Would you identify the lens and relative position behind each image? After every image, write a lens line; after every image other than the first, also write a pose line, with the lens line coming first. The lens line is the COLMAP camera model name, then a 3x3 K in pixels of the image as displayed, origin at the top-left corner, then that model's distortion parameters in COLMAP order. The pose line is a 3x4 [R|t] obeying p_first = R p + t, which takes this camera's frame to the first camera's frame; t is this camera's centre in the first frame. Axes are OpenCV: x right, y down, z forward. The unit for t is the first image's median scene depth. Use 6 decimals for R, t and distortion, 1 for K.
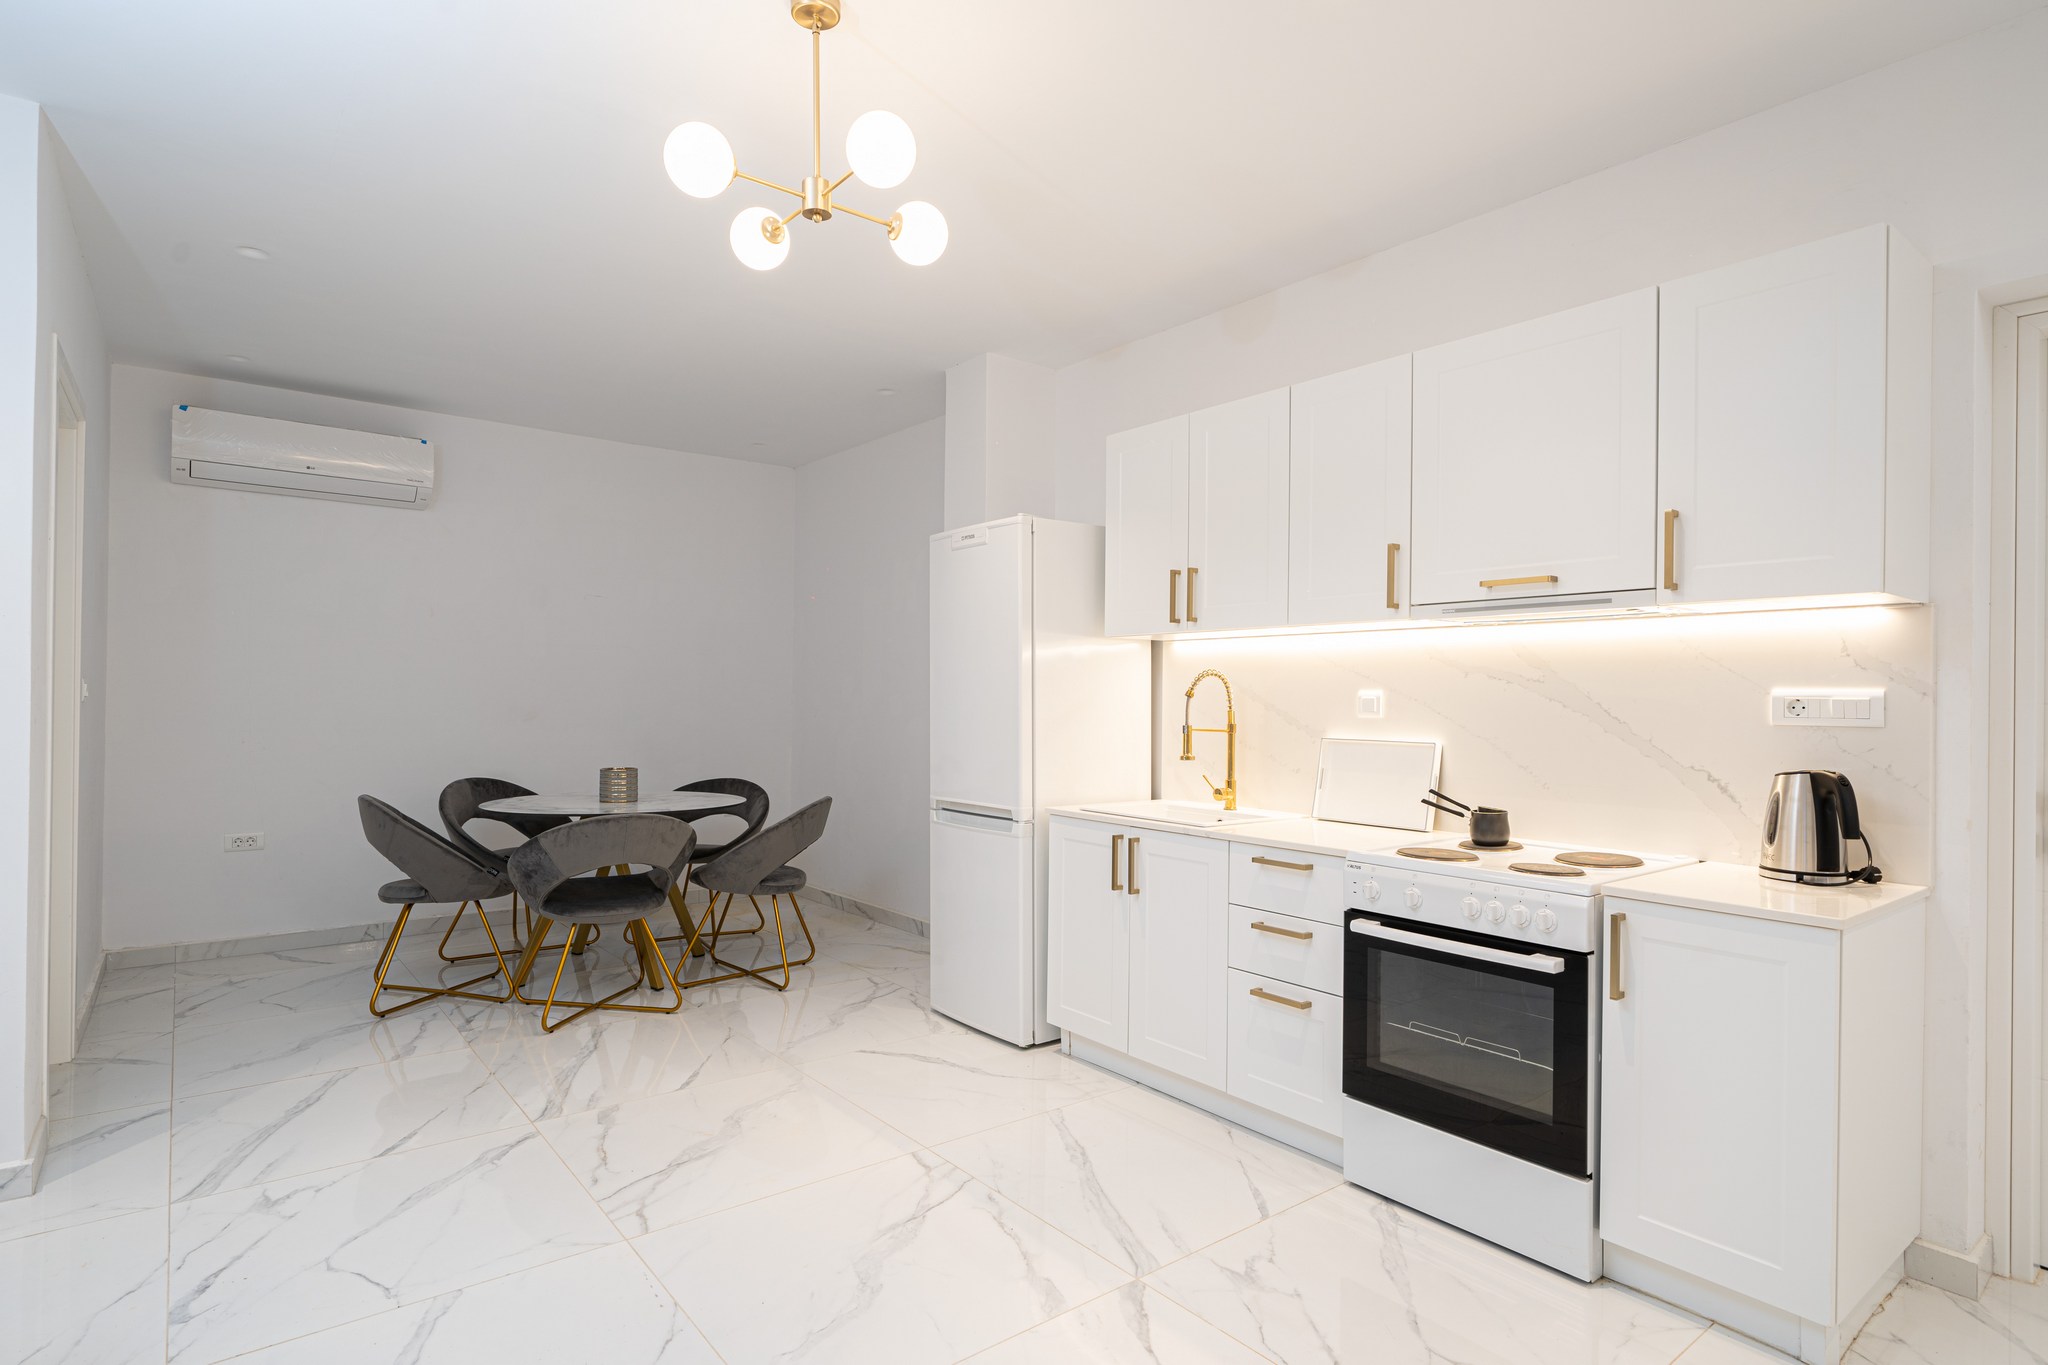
lens RADIAL K [[1066.8, 0, 1020.4], [0, 1066.8, 694.8], [0, 0, 1]] dist [0.000626, -0.000196]
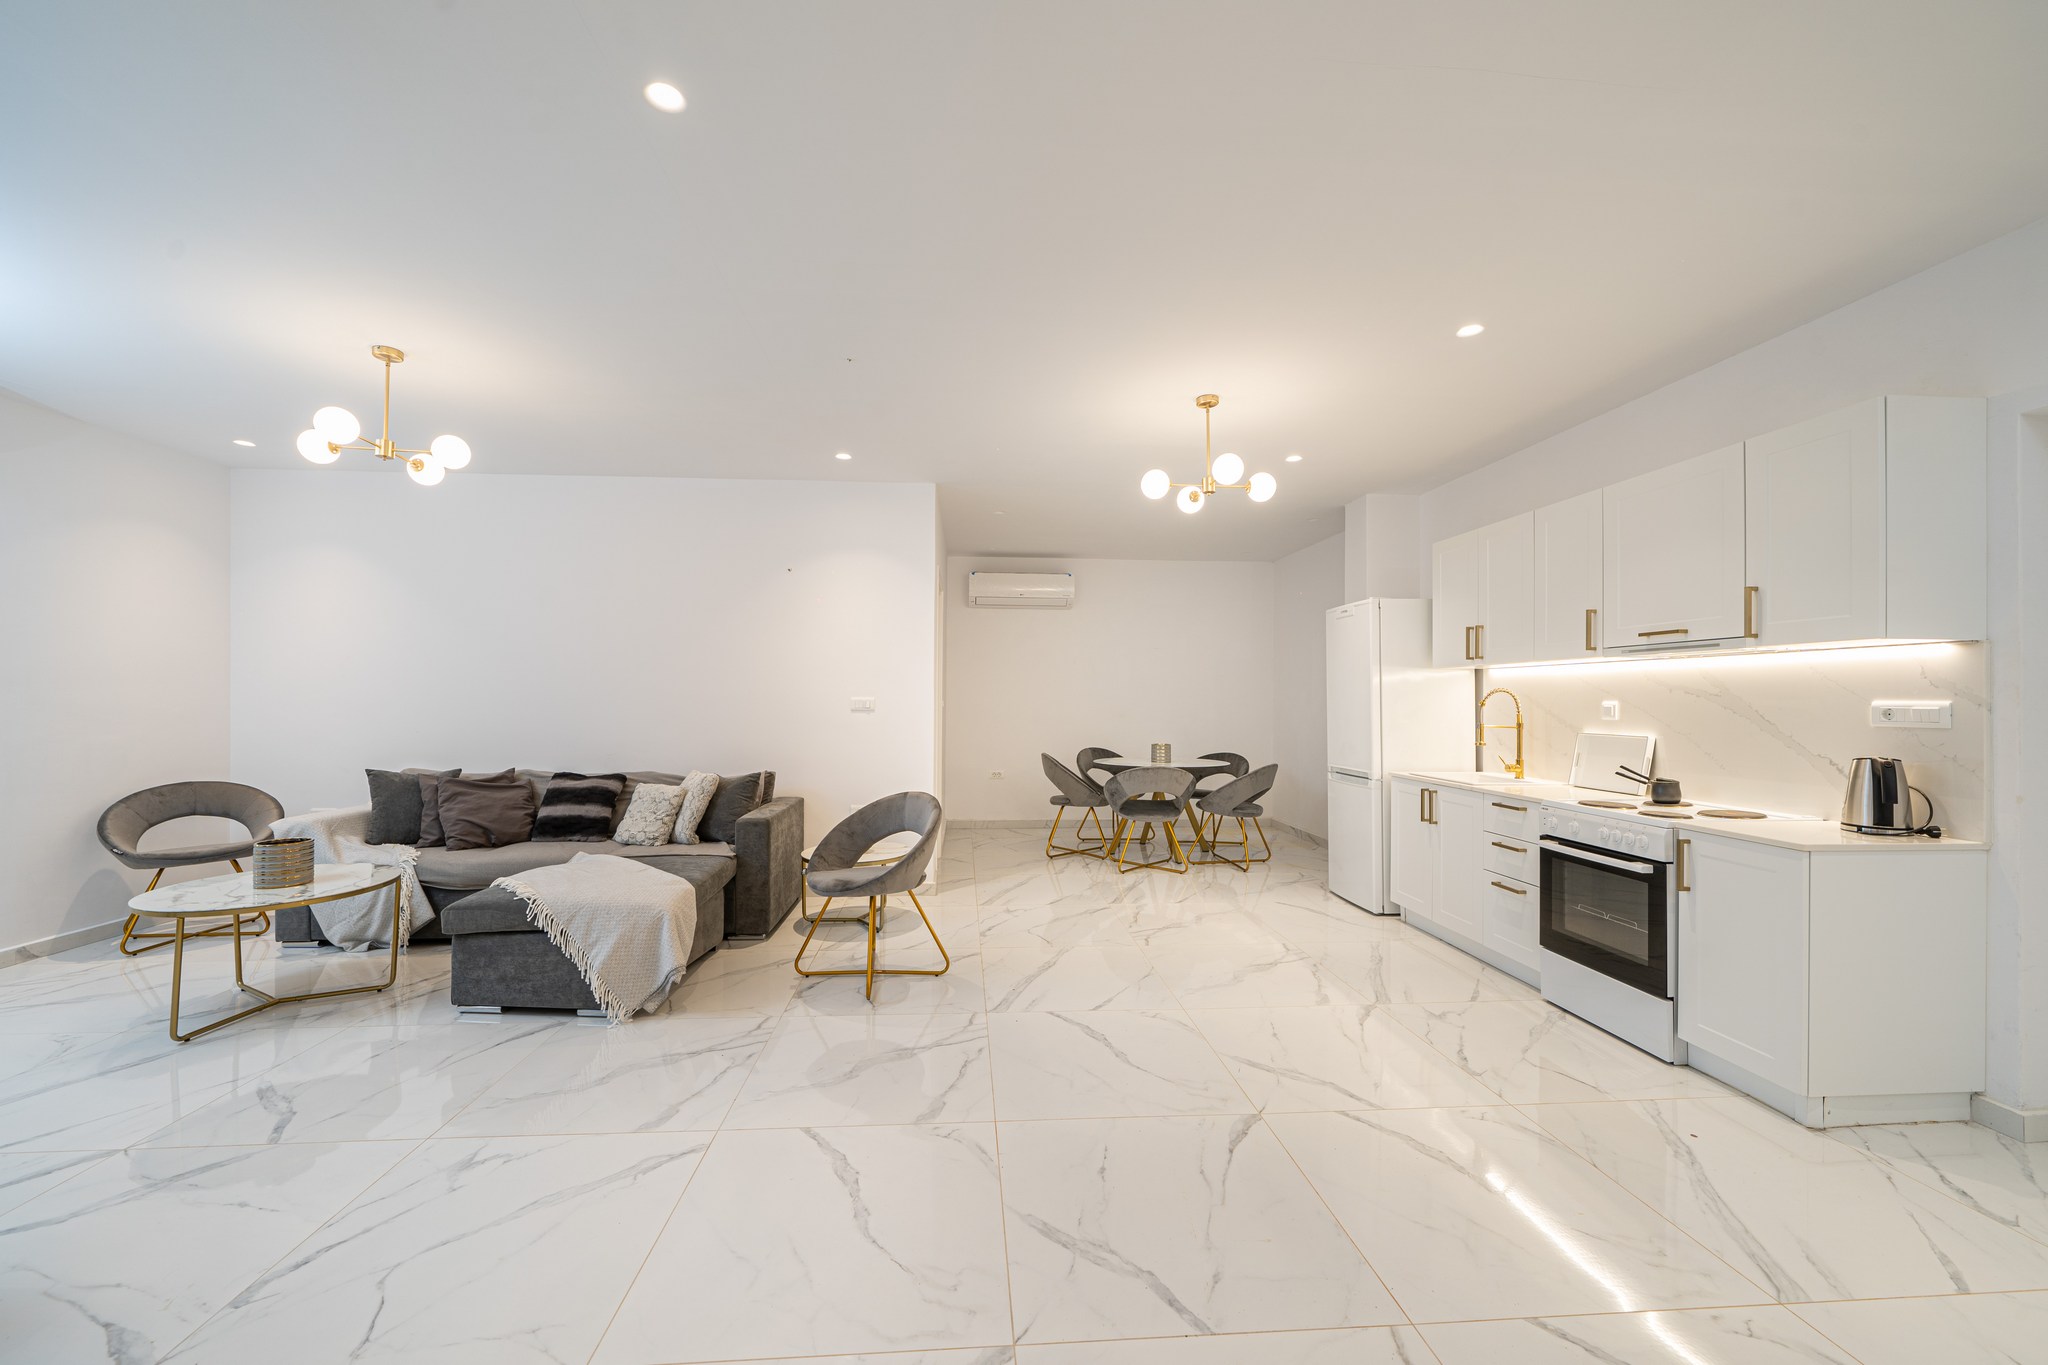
lens RADIAL K [[755.9, 0, 1024.0], [0, 755.9, 682.5], [0, 0, 1]] dist [-0.000611, -0.000076]
pose [[0.833434, -0.018675, -0.552303, 0.265660], [0.005115, 0.999647, -0.026083, -0.008299], [0.552595, 0.018913, 0.833236, -0.396498]]
